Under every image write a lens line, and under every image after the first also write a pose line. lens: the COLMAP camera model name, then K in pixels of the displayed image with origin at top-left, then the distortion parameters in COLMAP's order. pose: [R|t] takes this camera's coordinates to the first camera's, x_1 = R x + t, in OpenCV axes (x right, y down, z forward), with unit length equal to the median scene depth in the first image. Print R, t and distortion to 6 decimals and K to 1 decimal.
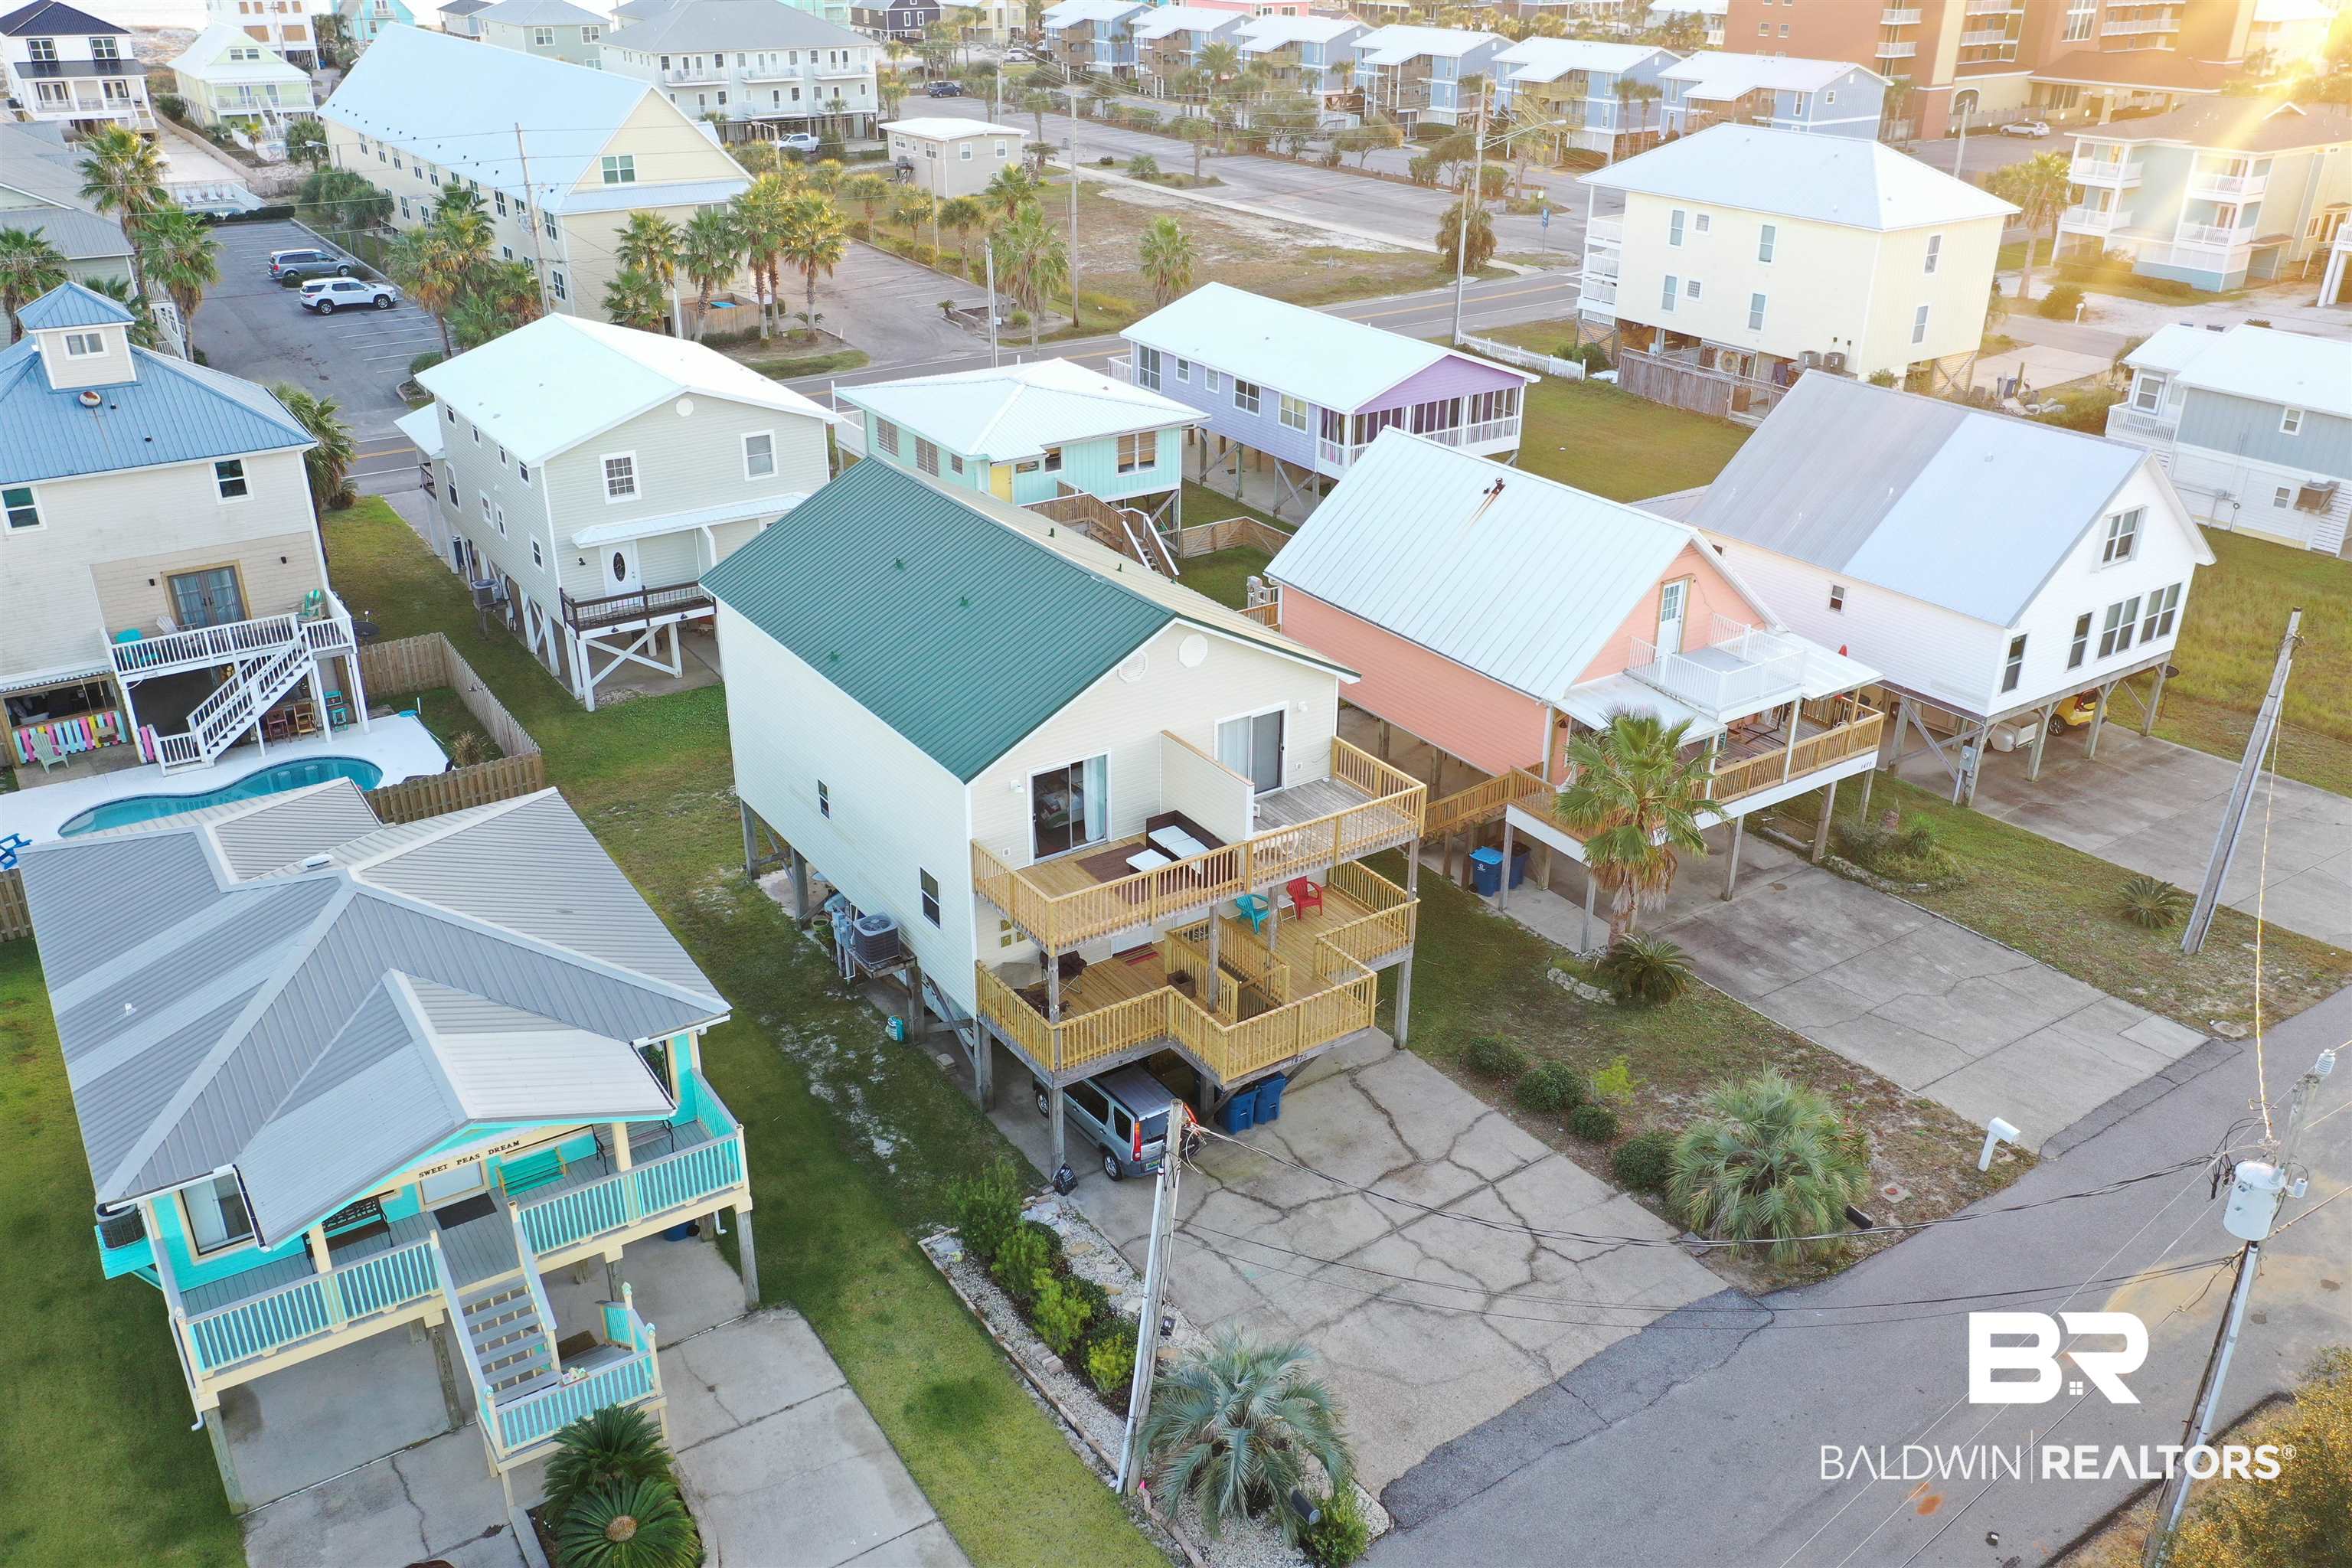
lens RADIAL K [[1861.8, 0, 1173.8], [0, 1861.8, 787.0], [0, 0, 1]] dist [0.016555, 0.004230]
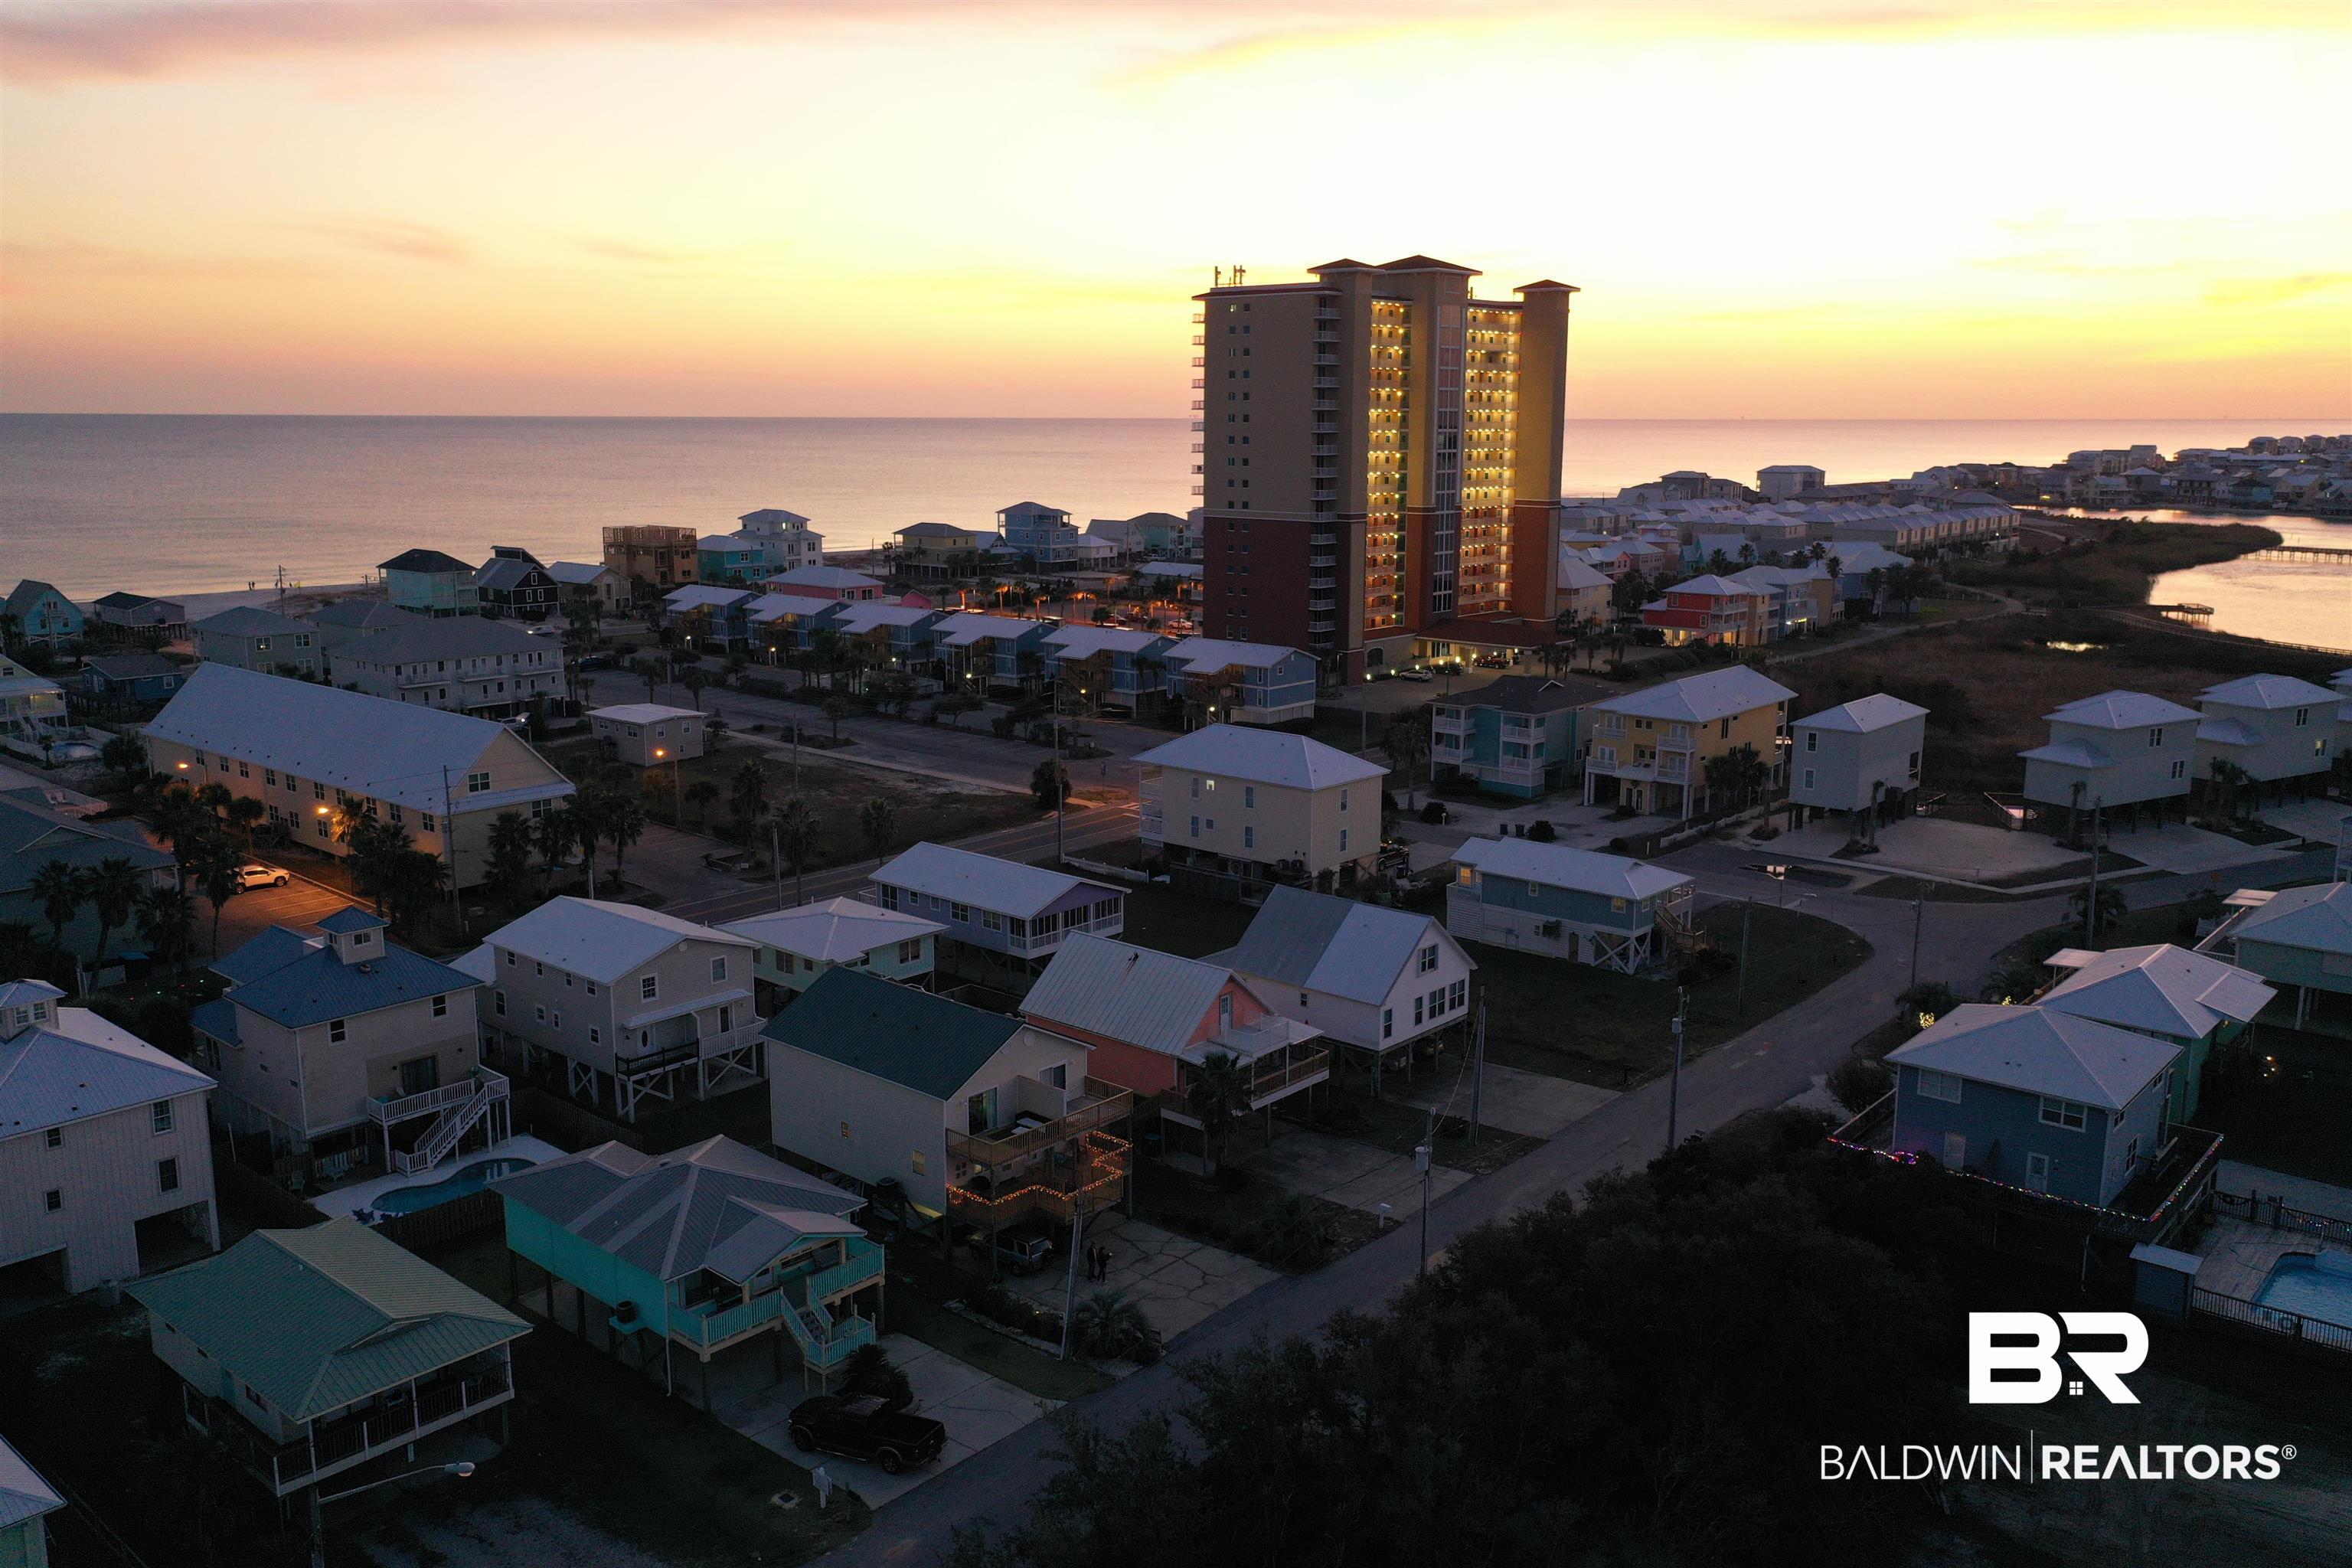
lens RADIAL K [[1872.3, 0, 1176.0], [0, 1872.3, 784.0], [0, 0, 1]] dist [0.011873, 0.000506]
pose [[0.966999, -0.051418, 0.249539, -0.203573], [0.111759, 0.965771, -0.234084, 0.100147], [-0.228961, 0.254248, 0.939646, -0.700946]]
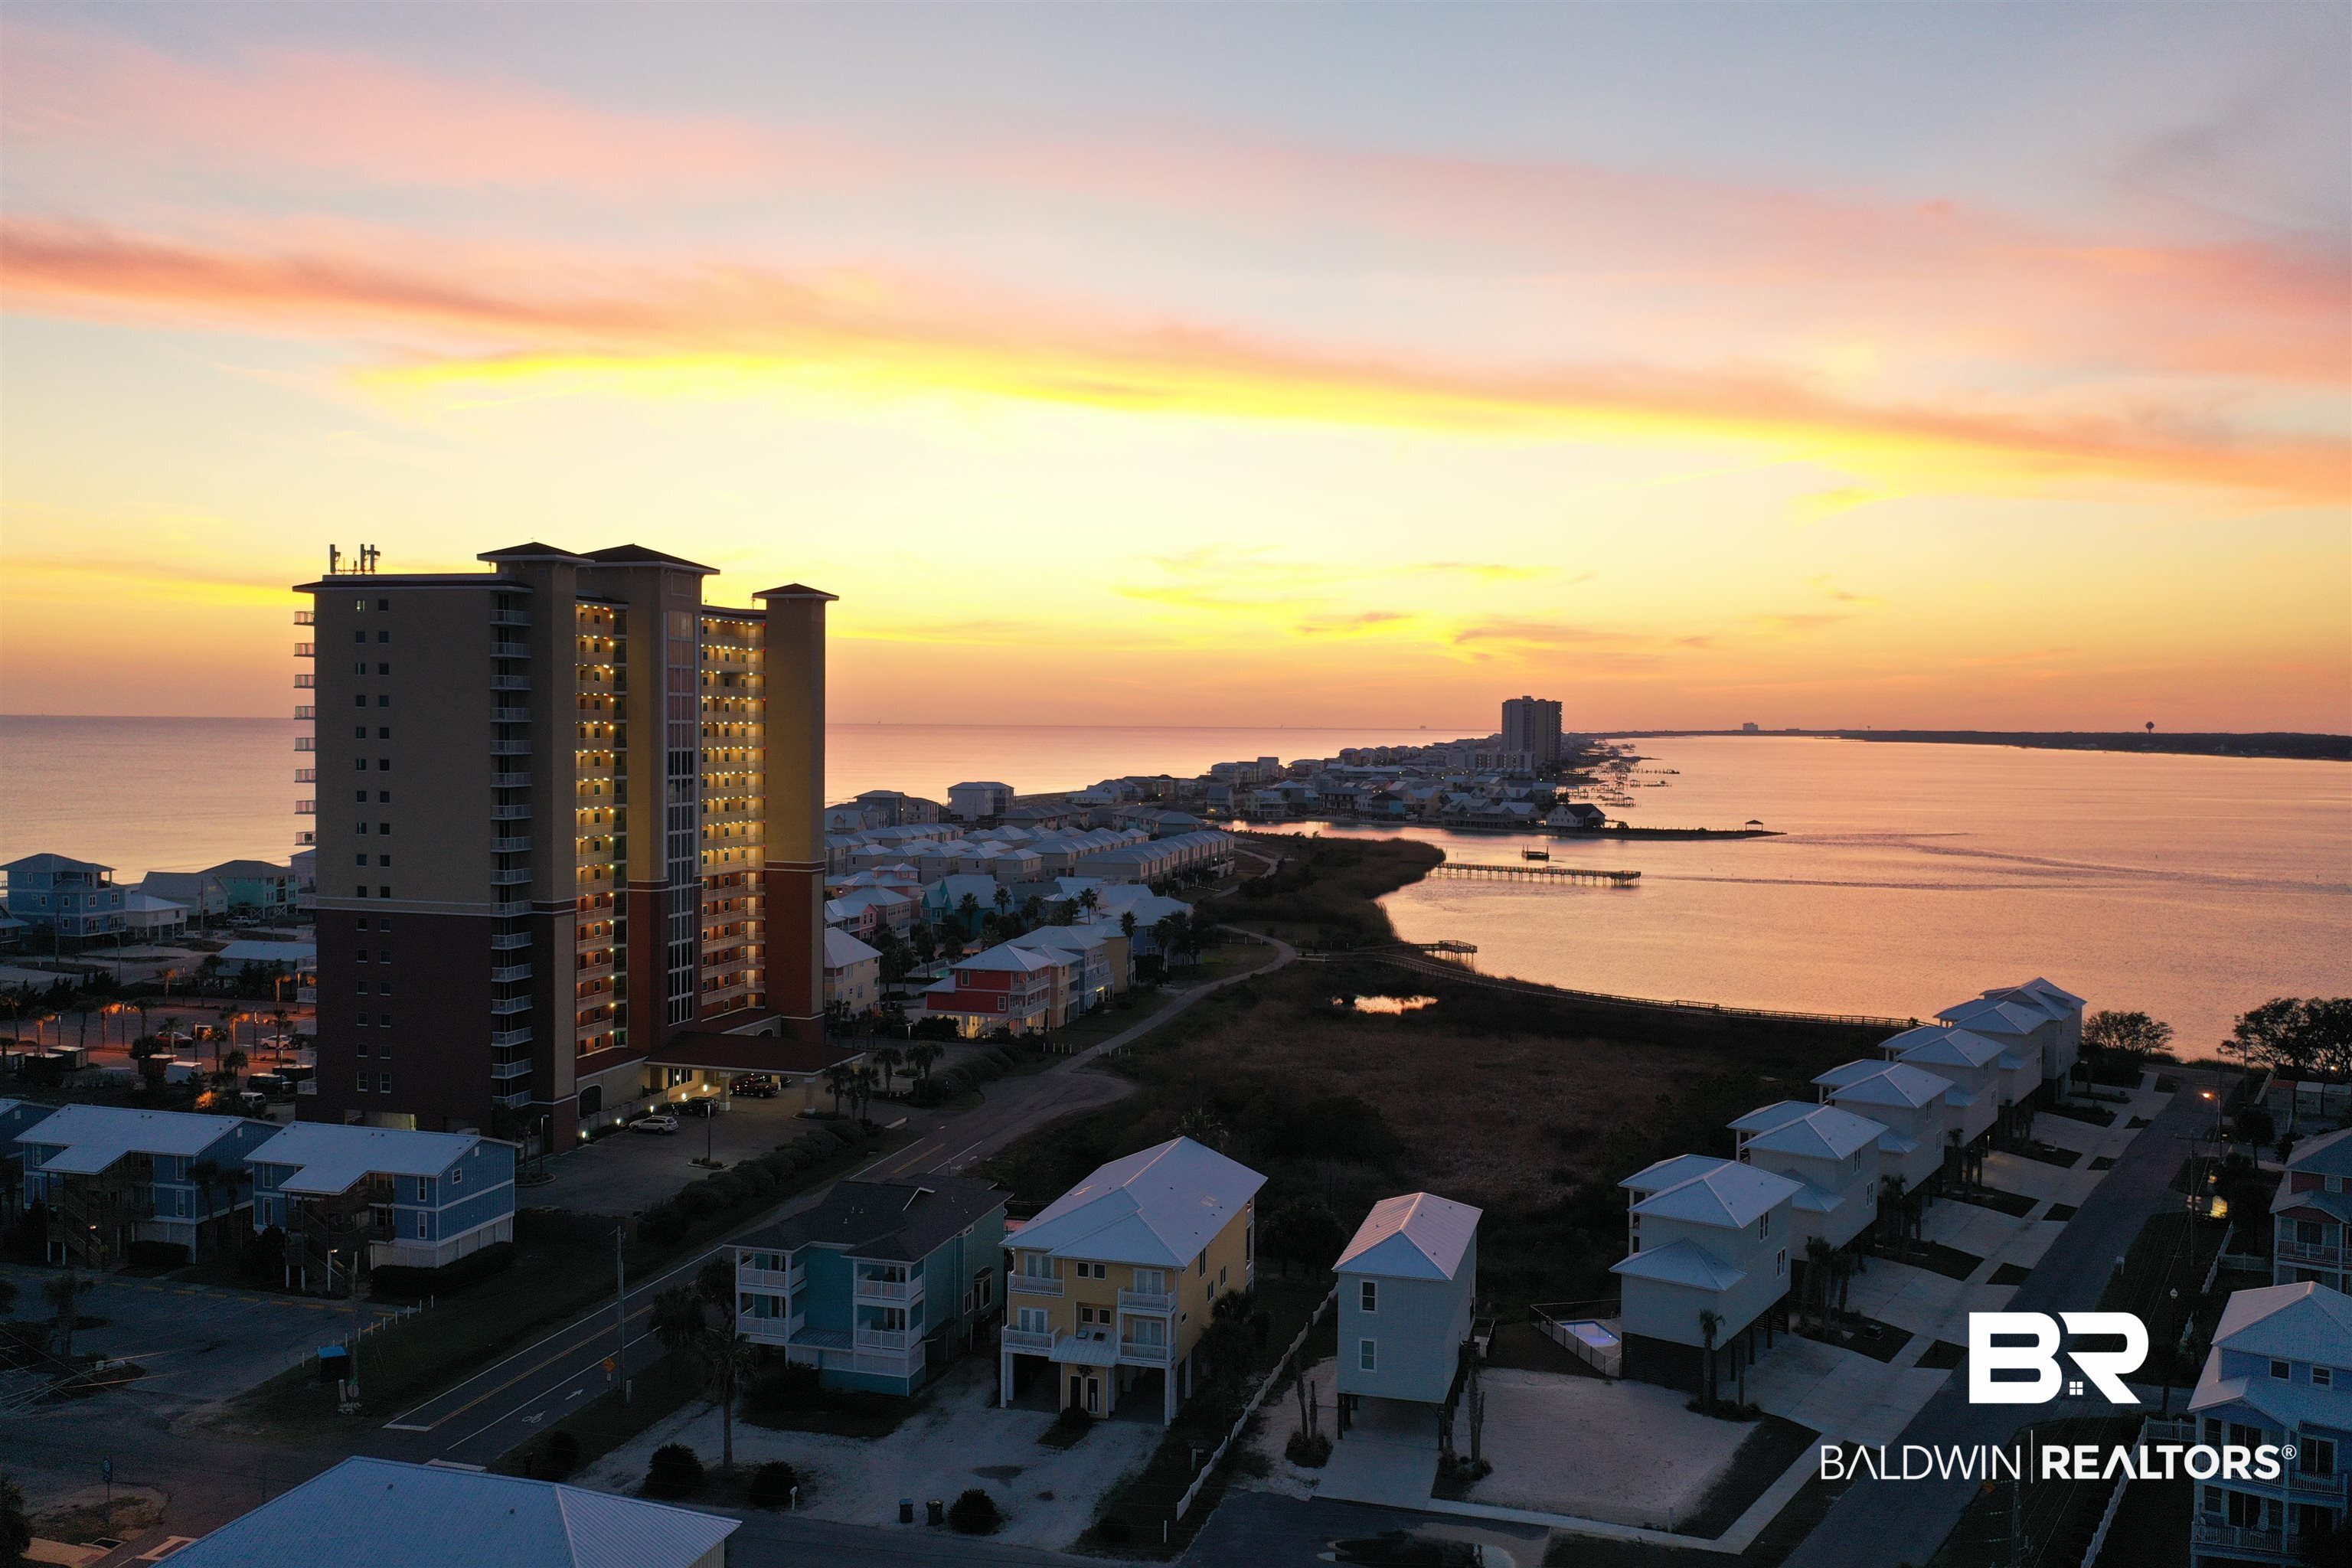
lens RADIAL K [[1872.3, 0, 1176.0], [0, 1872.3, 784.0], [0, 0, 1]] dist [0.011873, 0.000506]
pose [[0.762290, -0.017794, 0.646991, 0.077956], [0.273426, 0.914896, -0.296991, -0.395827], [-0.586645, 0.403297, 0.702282, 0.199534]]
